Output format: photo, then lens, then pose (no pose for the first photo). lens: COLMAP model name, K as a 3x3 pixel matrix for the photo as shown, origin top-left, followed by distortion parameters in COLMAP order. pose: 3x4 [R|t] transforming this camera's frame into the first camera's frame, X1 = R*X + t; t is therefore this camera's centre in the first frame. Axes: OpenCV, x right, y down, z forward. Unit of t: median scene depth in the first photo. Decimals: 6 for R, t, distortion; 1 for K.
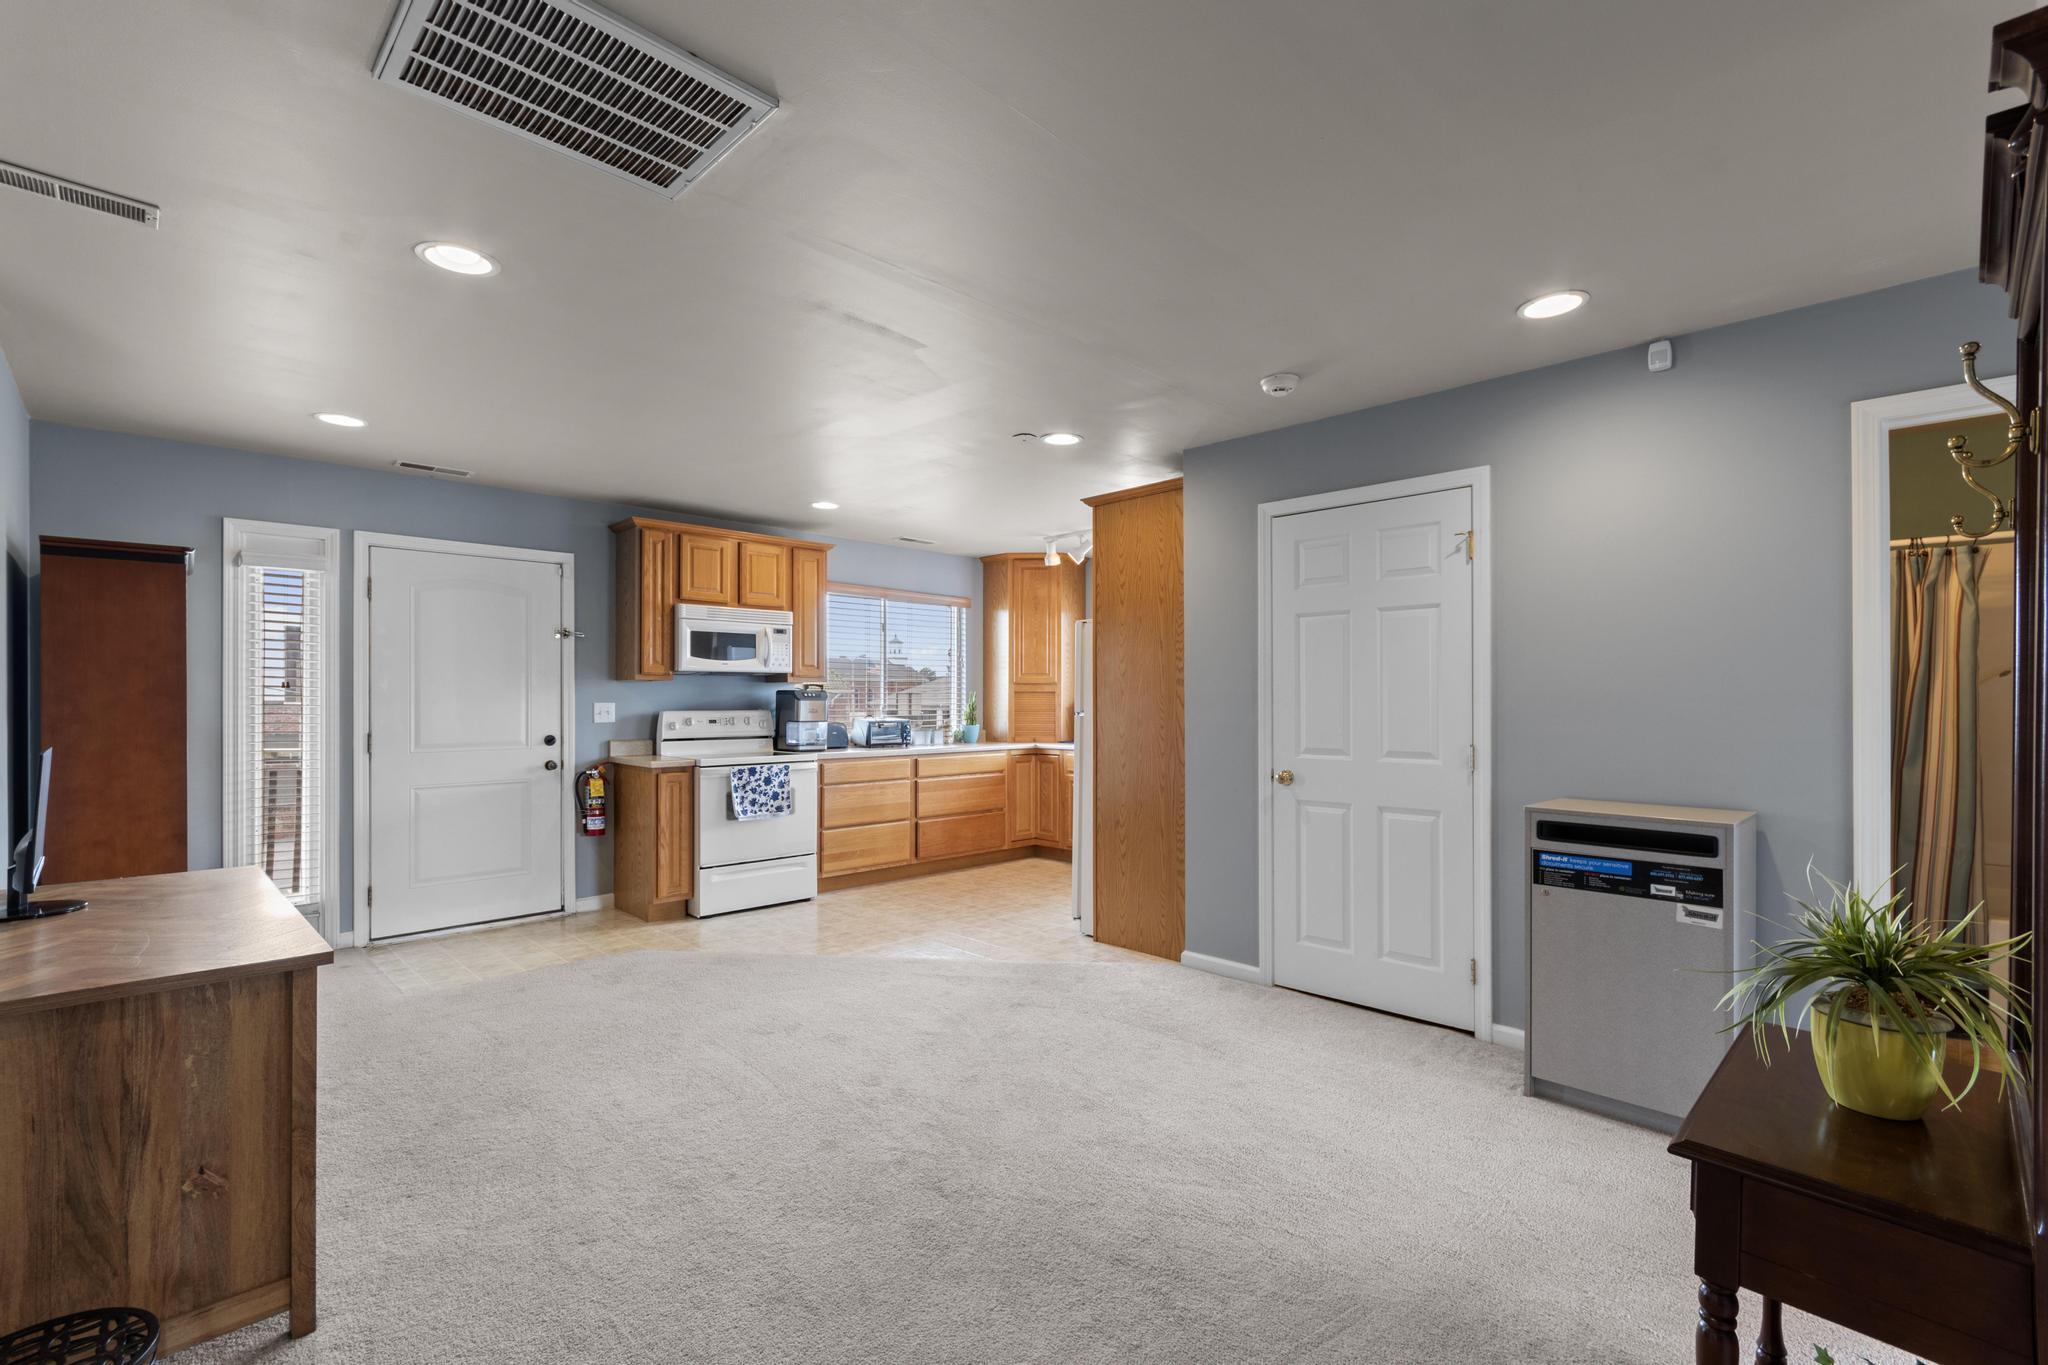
lens RADIAL K [[913.7, 0, 1020.7], [0, 913.7, 692.4], [0, 0, 1]] dist [0.001696, 0.001100]
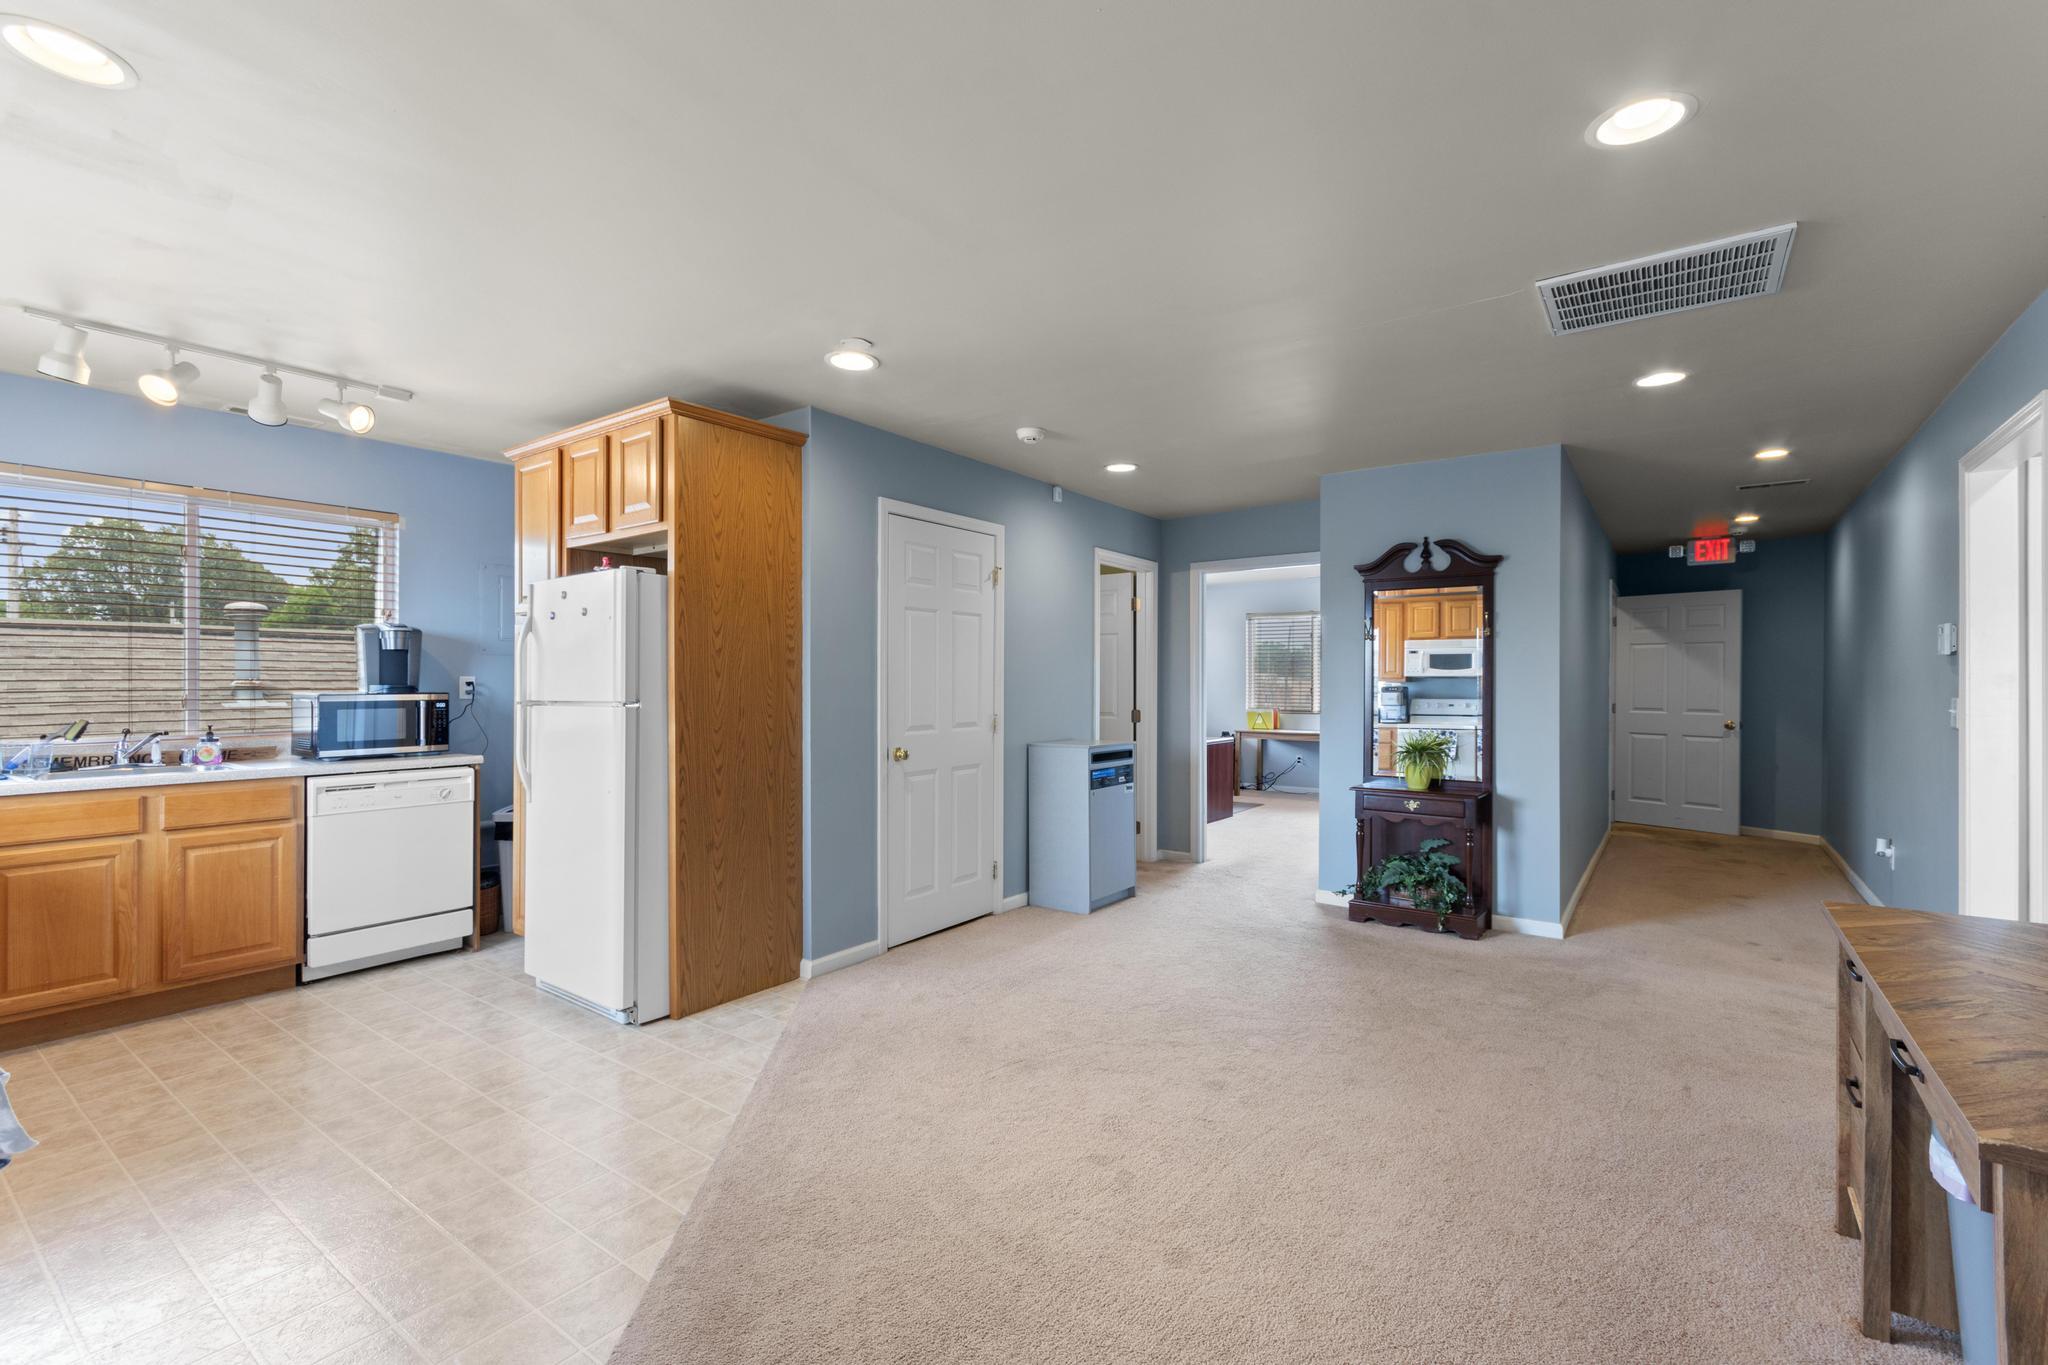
lens RADIAL K [[908.0, 0, 1019.0], [0, 908.0, 679.0], [0, 0, 1]] dist [0.000389, 0.000184]
pose [[-0.165471, 0.001597, 0.986213, -0.593224], [-0.009447, 0.999950, -0.003205, 0.003618], [-0.986169, -0.009847, -0.165448, 0.759576]]
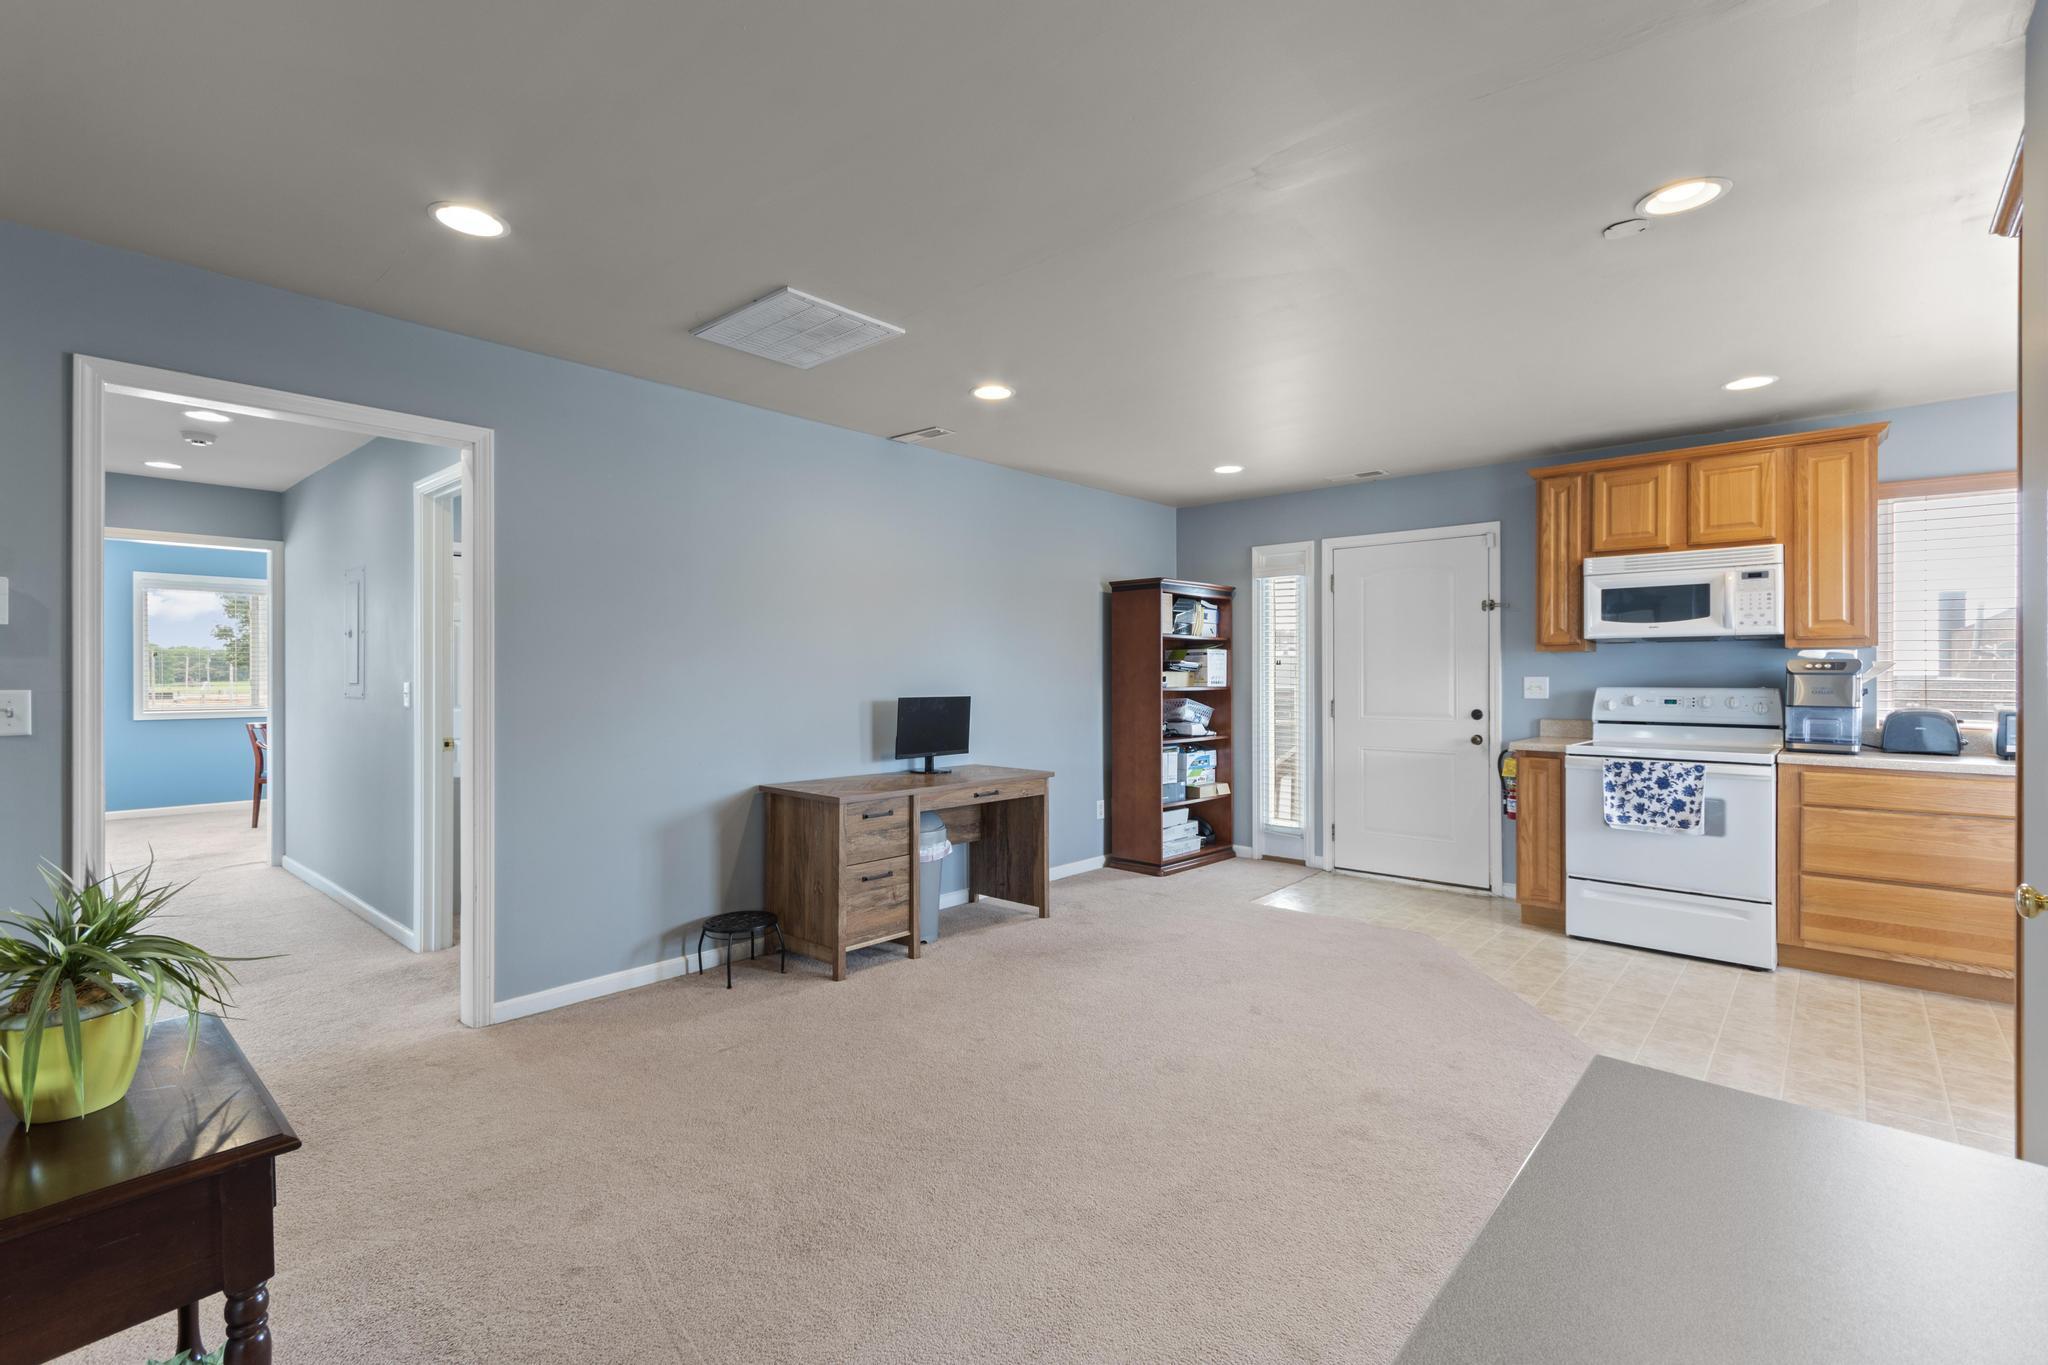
lens RADIAL K [[908.0, 0, 1019.0], [0, 908.0, 679.0], [0, 0, 1]] dist [0.000389, 0.000184]
pose [[0.058614, 0.004067, -0.998272, 0.431527], [0.006234, 0.999971, 0.004440, 0.006198], [0.998261, -0.006484, 0.058587, 0.441705]]
